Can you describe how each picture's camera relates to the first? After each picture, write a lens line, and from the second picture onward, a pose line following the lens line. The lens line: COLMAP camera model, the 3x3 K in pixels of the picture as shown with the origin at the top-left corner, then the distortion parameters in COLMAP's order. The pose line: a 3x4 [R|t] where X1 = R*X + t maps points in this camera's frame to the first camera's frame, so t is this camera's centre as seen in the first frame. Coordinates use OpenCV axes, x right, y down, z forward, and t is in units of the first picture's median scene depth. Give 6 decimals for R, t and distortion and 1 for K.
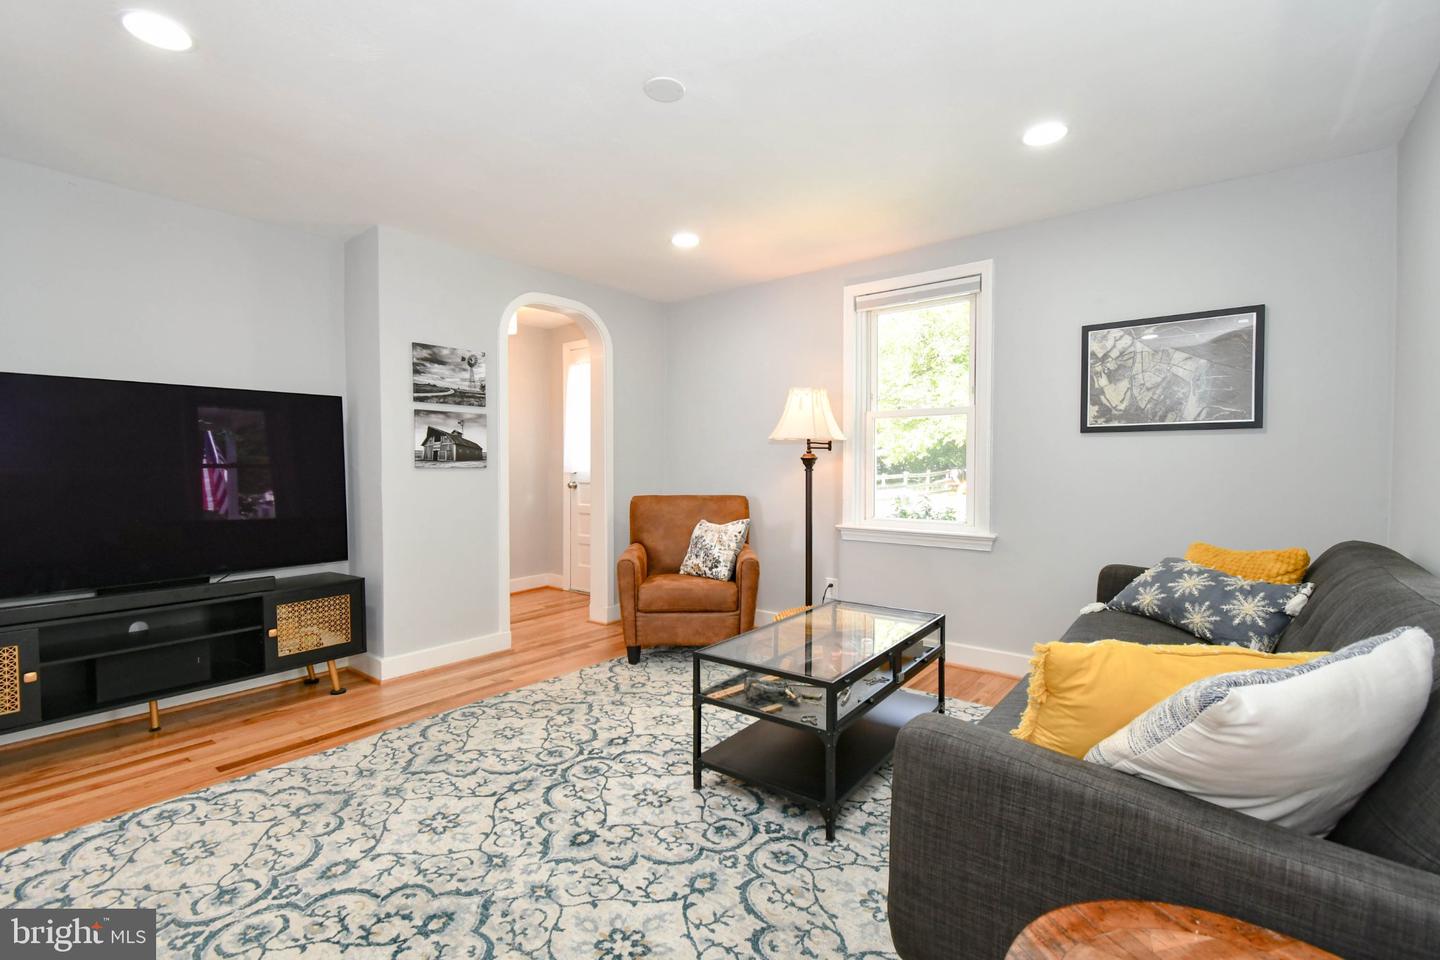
lens RADIAL K [[638.3, 0, 719.8], [0, 638.3, 478.8], [0, 0, 1]] dist [0.001197, -0.000753]
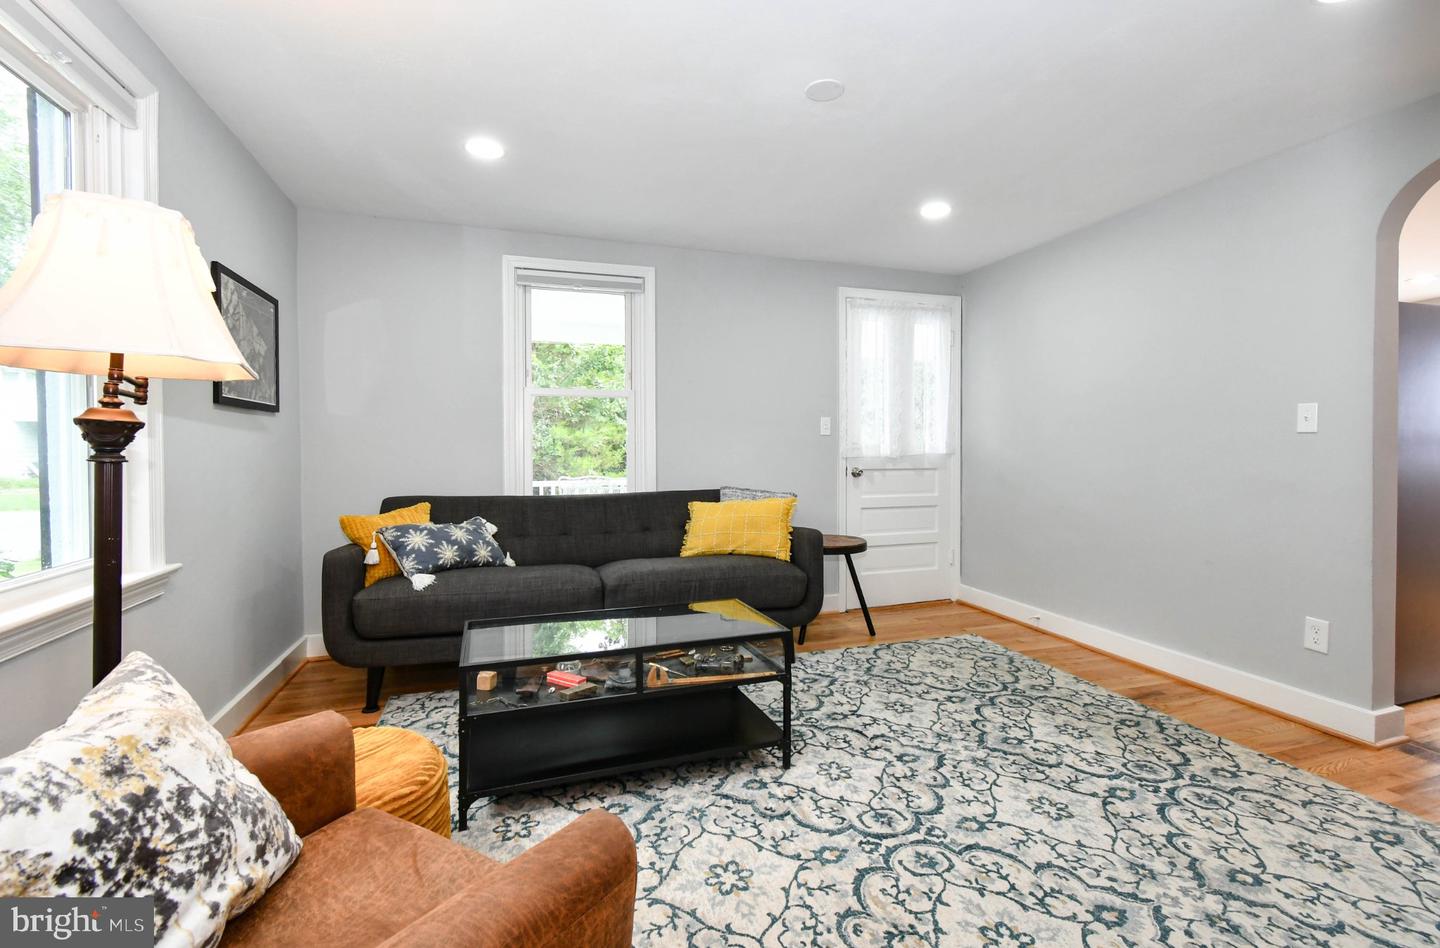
lens RADIAL K [[662.2, 0, 731.1], [0, 662.2, 452.1], [0, 0, 1]] dist [-0.000145, -0.000279]
pose [[-0.838160, -0.003261, 0.545414, -0.441070], [0.012665, 0.999596, 0.025438, -0.031209], [-0.545277, 0.028229, -0.837781, 1.594961]]
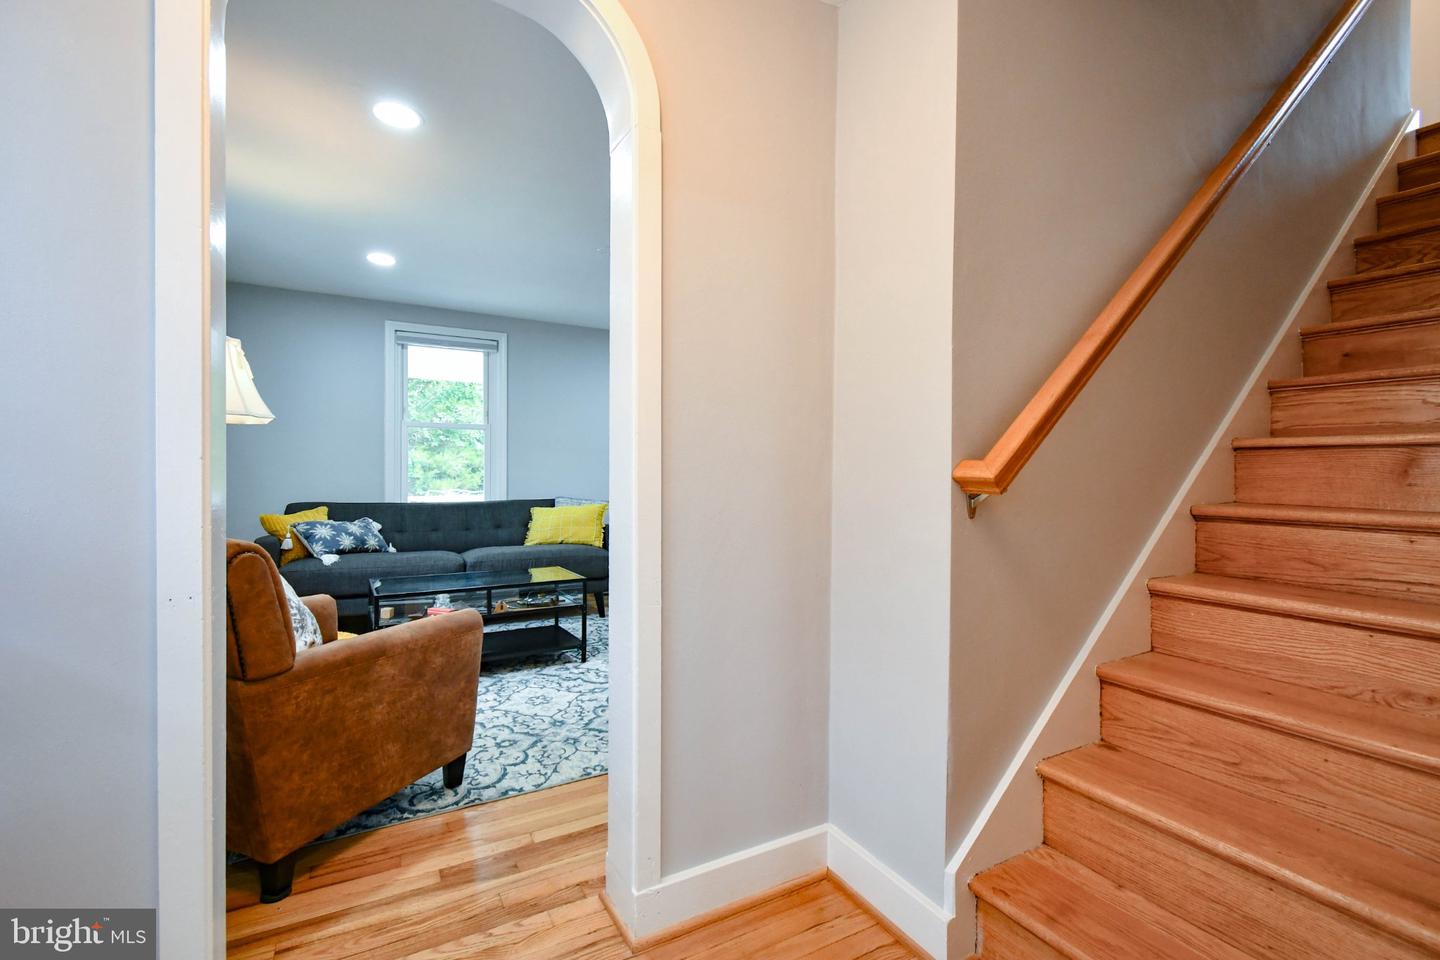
lens RADIAL K [[638.3, 0, 719.8], [0, 638.3, 478.8], [0, 0, 1]] dist [0.001197, -0.000753]
pose [[-0.927522, -0.010710, 0.373616, -0.809259], [-0.000298, 0.999610, 0.027915, -0.026270], [-0.373769, 0.025780, -0.927163, 1.991897]]
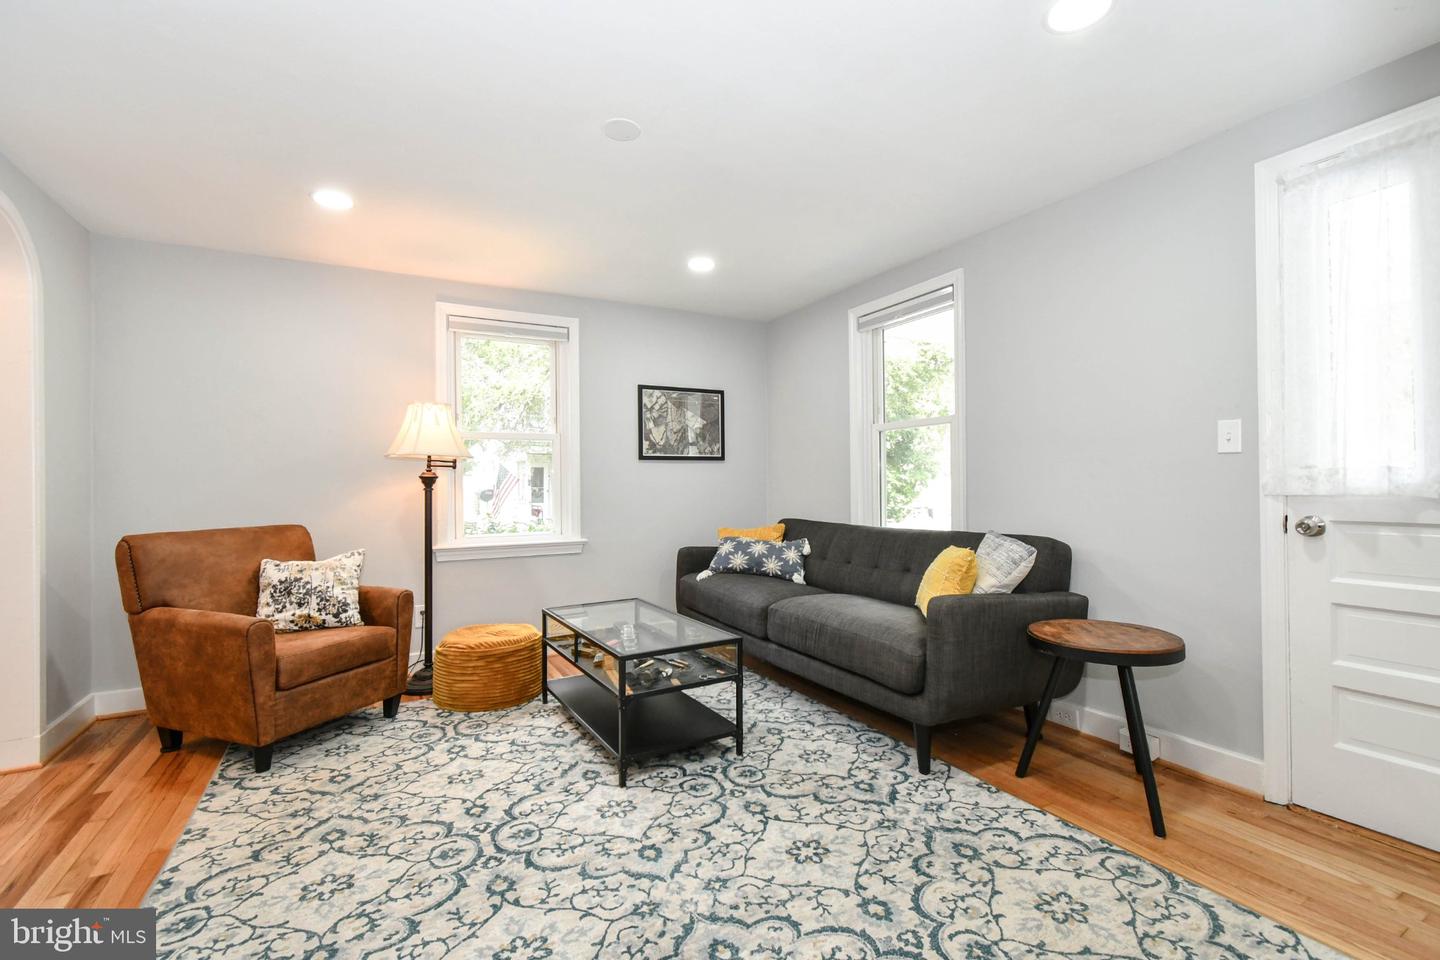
lens RADIAL K [[629.7, 0, 717.7], [0, 629.7, 476.9], [0, 0, 1]] dist [0.000489, -0.000418]
pose [[0.387092, 0.005860, 0.922022, -0.786126], [0.030943, 0.999334, -0.019342, -0.001638], [-0.921522, 0.036018, 0.386653, 0.363618]]
